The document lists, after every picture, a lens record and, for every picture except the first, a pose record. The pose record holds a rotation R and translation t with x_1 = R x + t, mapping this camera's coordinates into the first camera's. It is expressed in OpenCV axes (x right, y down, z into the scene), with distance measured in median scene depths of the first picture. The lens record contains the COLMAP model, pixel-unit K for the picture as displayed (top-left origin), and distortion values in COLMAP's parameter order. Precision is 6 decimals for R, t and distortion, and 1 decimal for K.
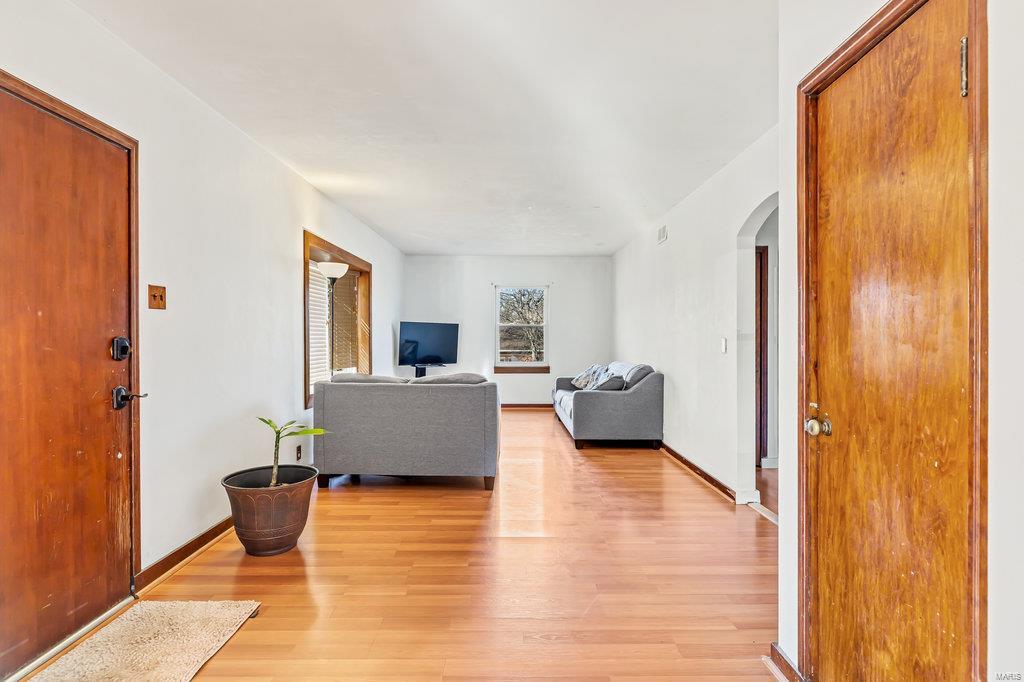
lens RADIAL K [[530.5, 0, 512.0], [0, 530.5, 341.0], [0, 0, 1]] dist [0.000024, -0.000004]
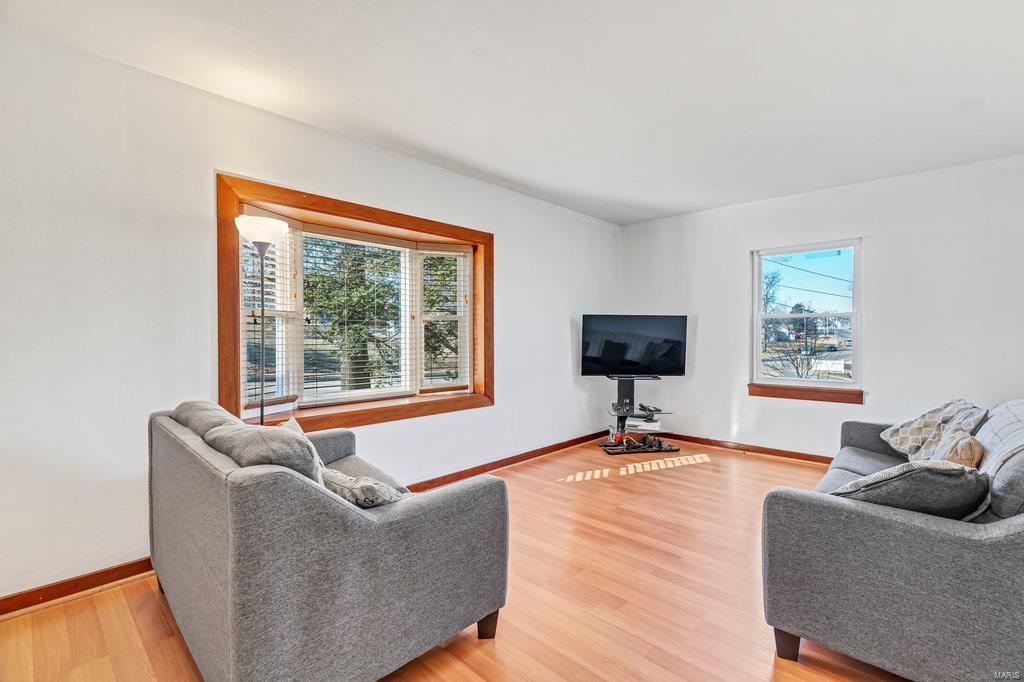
lens RADIAL K [[462.7, 0, 512.0], [0, 462.7, 341.0], [0, 0, 1]] dist [-0.001140, -0.000271]
pose [[0.726372, 0.007664, -0.687259, 0.150662], [-0.003802, 0.999967, 0.007133, -0.004543], [0.687291, -0.002568, 0.726378, 0.481662]]
